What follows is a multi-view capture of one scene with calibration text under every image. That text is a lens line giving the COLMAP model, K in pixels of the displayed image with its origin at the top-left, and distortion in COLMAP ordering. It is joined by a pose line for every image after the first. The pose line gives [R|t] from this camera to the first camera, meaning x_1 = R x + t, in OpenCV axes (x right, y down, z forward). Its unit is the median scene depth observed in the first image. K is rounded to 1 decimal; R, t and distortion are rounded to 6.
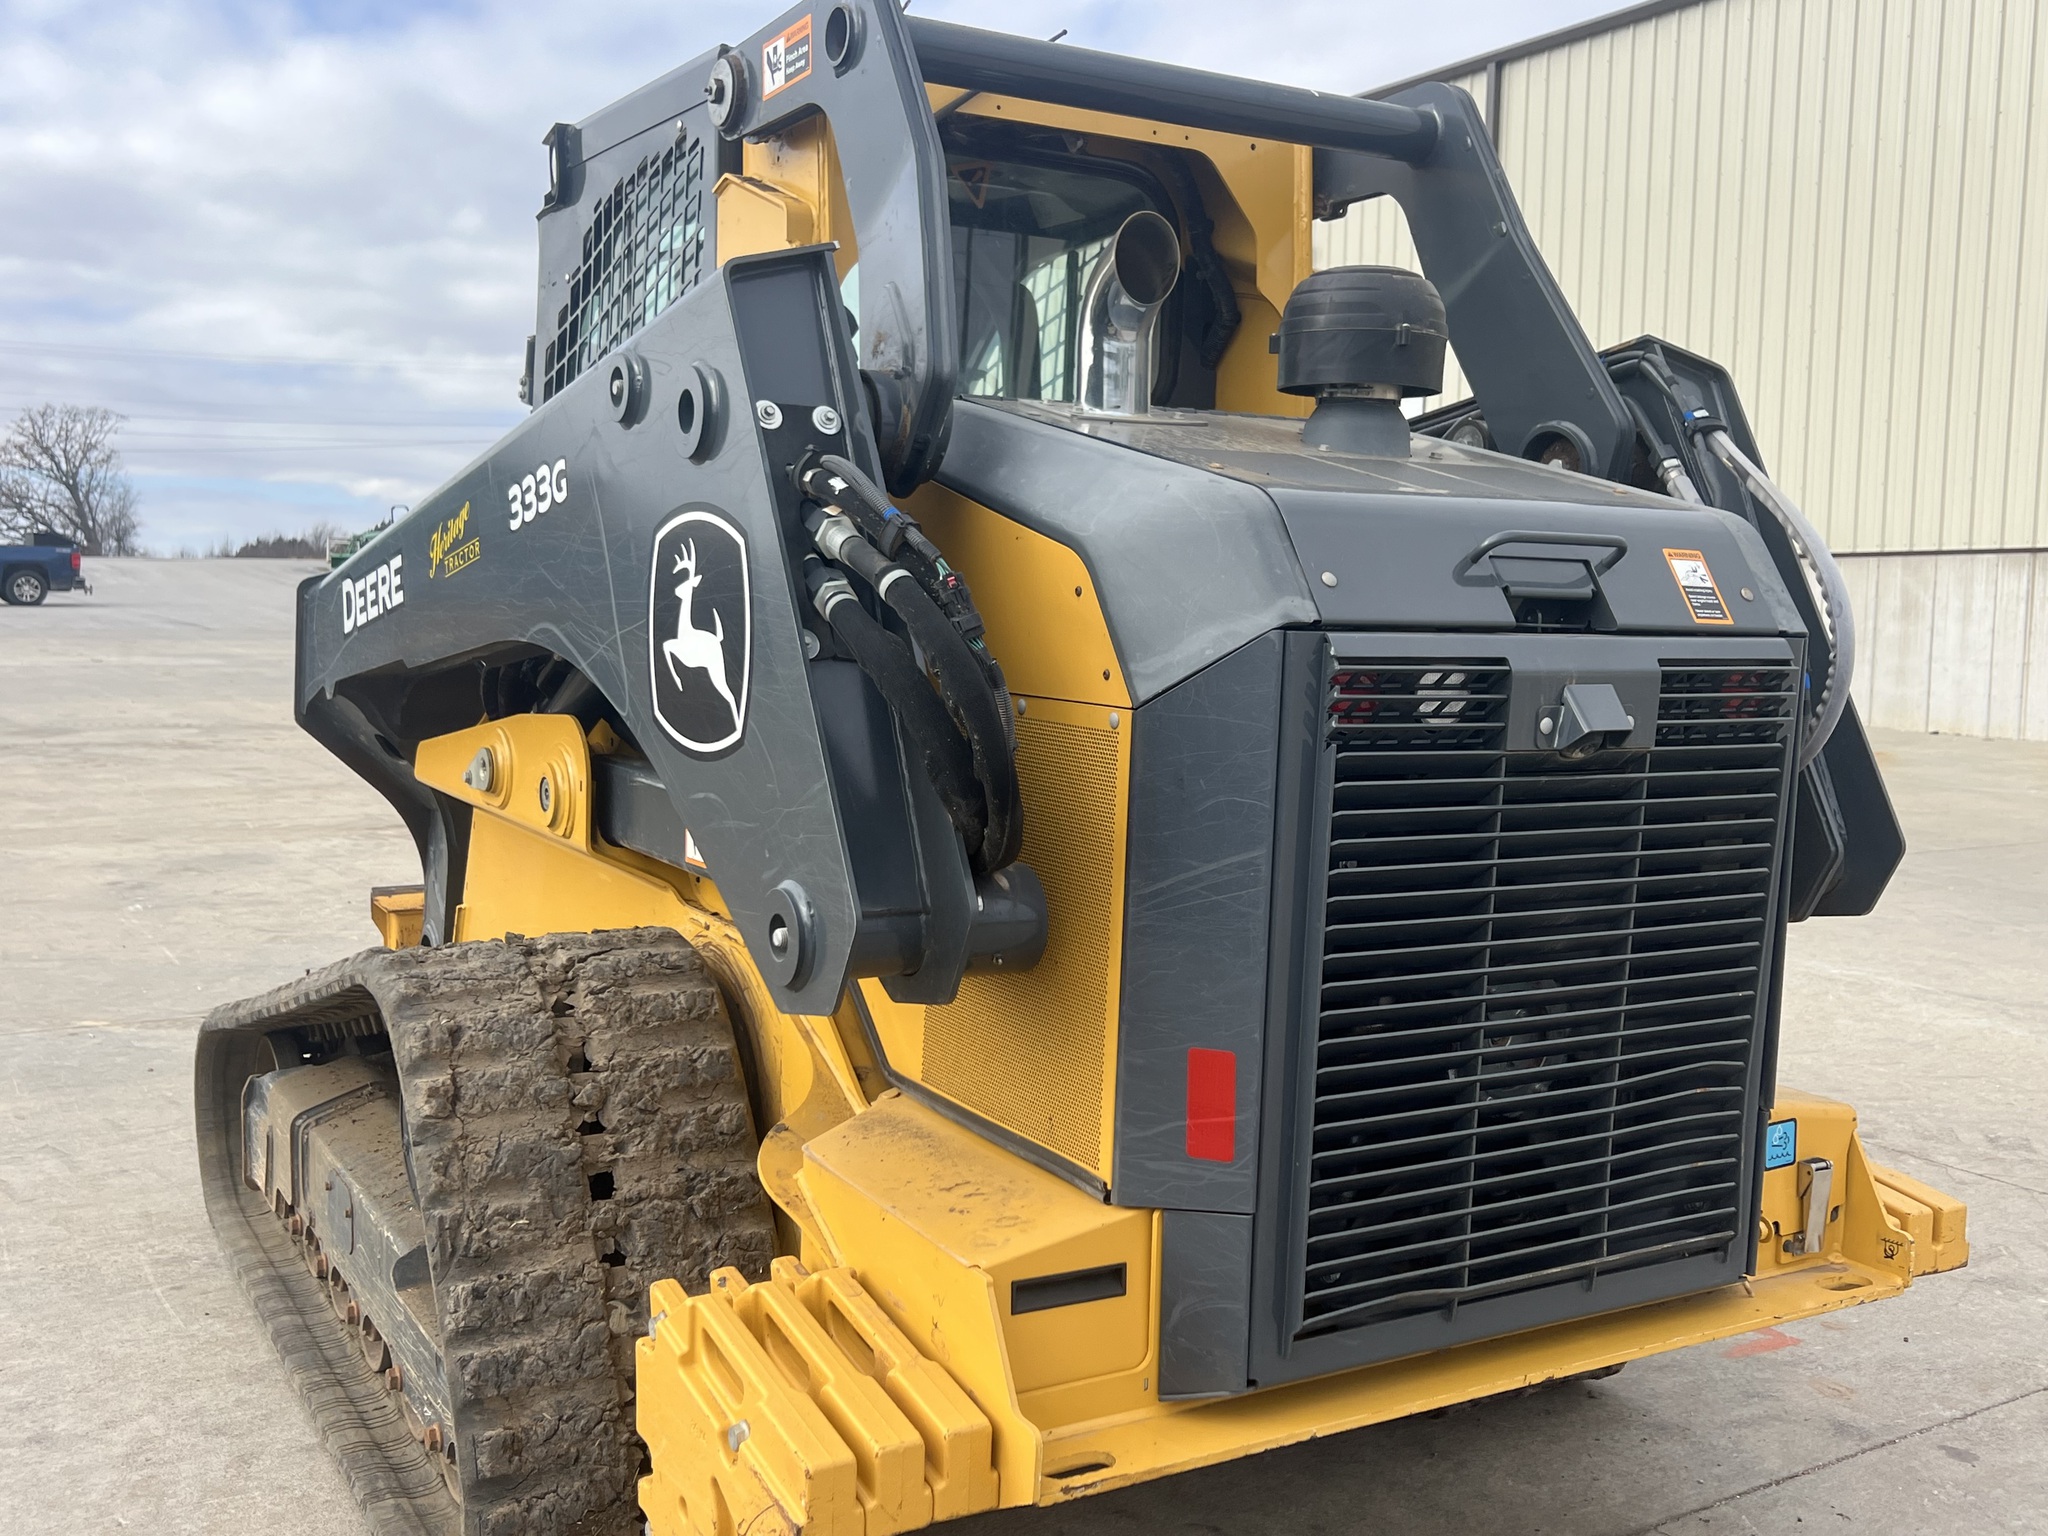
lens RADIAL K [[1981.5, 0, 1022.8], [0, 1981.5, 786.5], [0, 0, 1]] dist [0.034821, 0.000000]
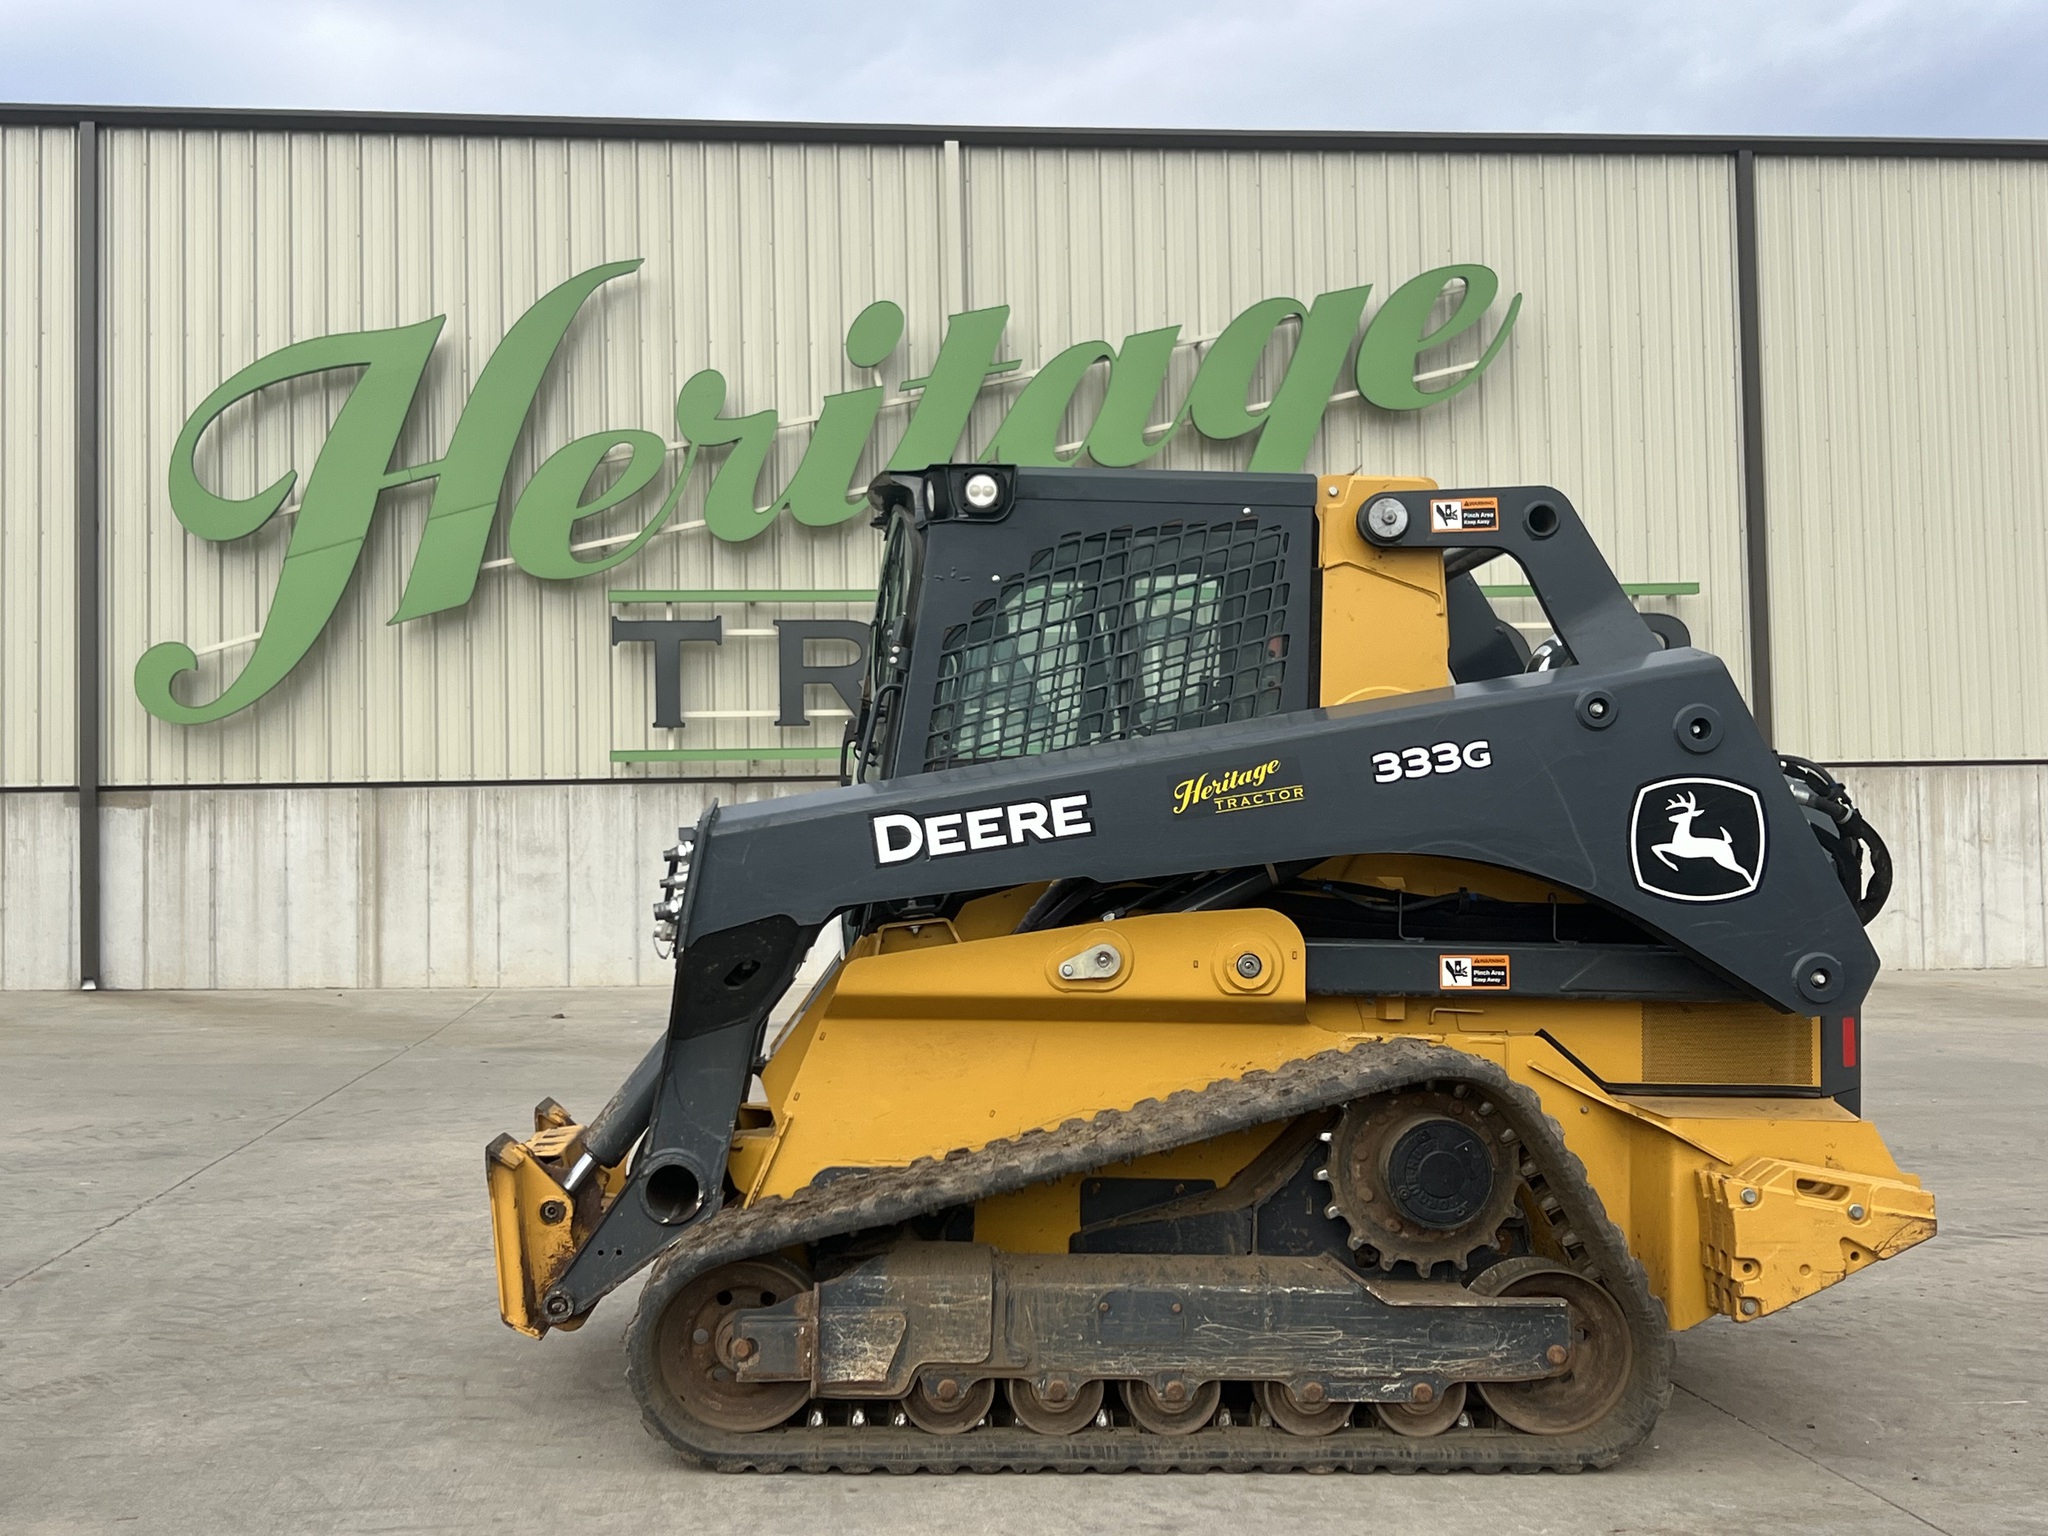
lens RADIAL K [[2395.0, 0, 1022.7], [0, 2395.0, 744.9], [0, 0, 1]] dist [0.091805, 0.000000]
pose [[0.438949, 0.023058, 0.898216, -2.334845], [0.097556, 0.992538, -0.073154, -0.054705], [-0.893200, 0.119738, 0.433424, 0.495952]]
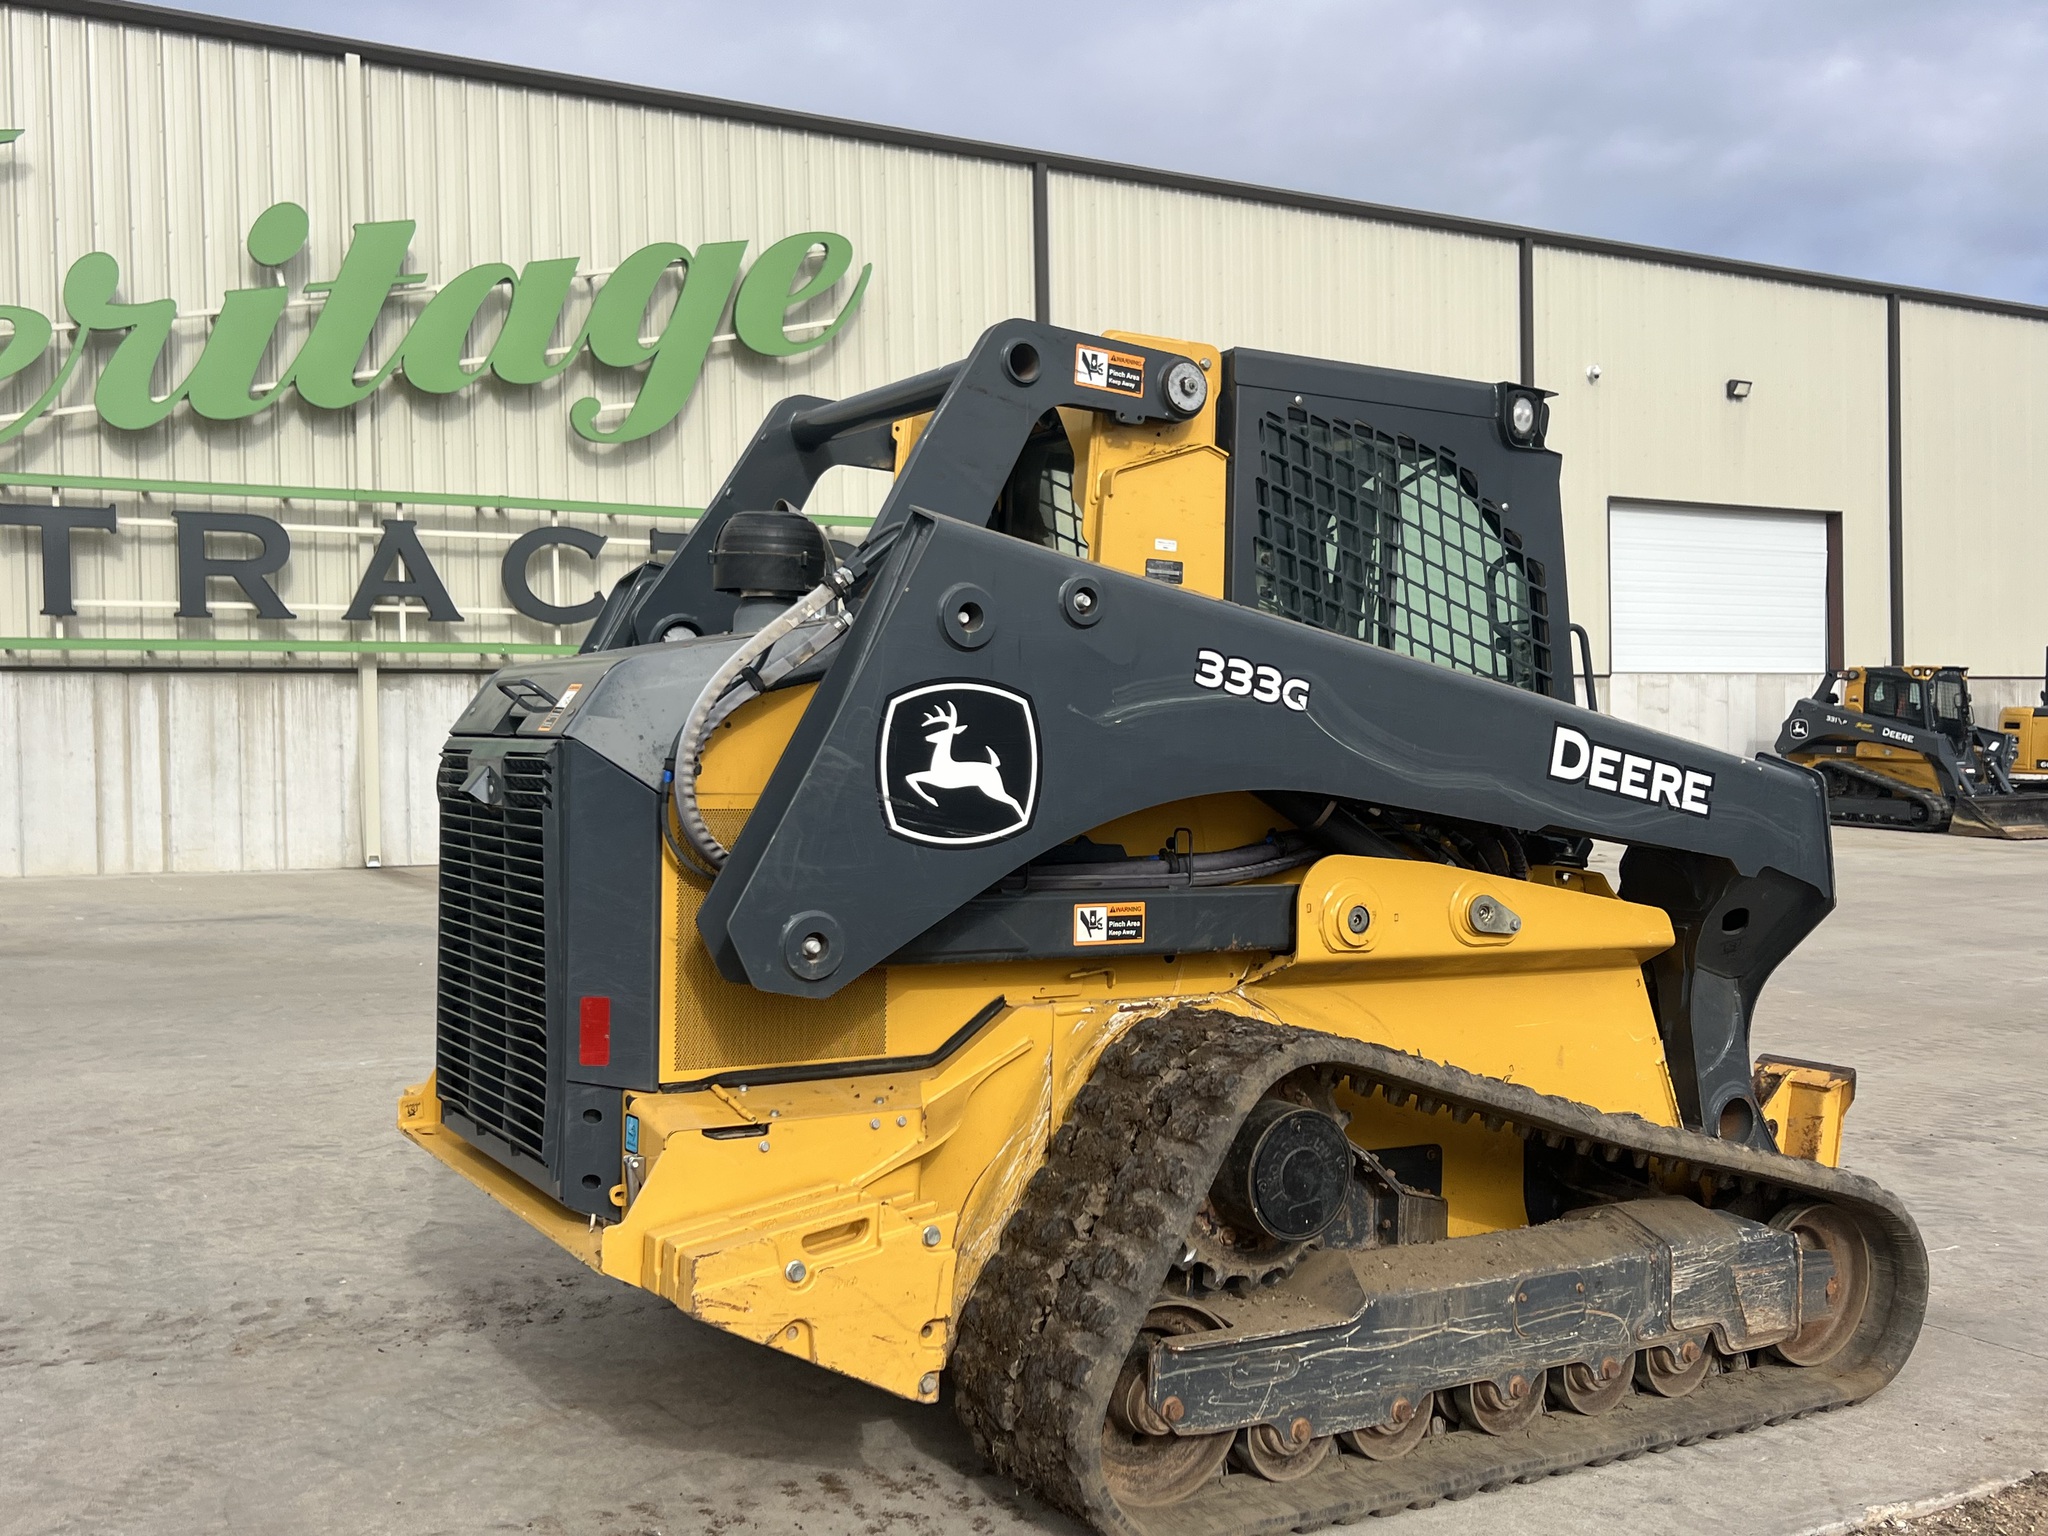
lens RADIAL K [[1981.5, 0, 1047.6], [0, 1981.5, 761.1], [0, 0, 1]] dist [0.034821, 0.000000]
pose [[0.043576, -0.030398, 0.998588, -2.087837], [0.095215, 0.995114, 0.026138, -0.210142], [-0.994503, 0.093941, 0.046257, 1.600023]]
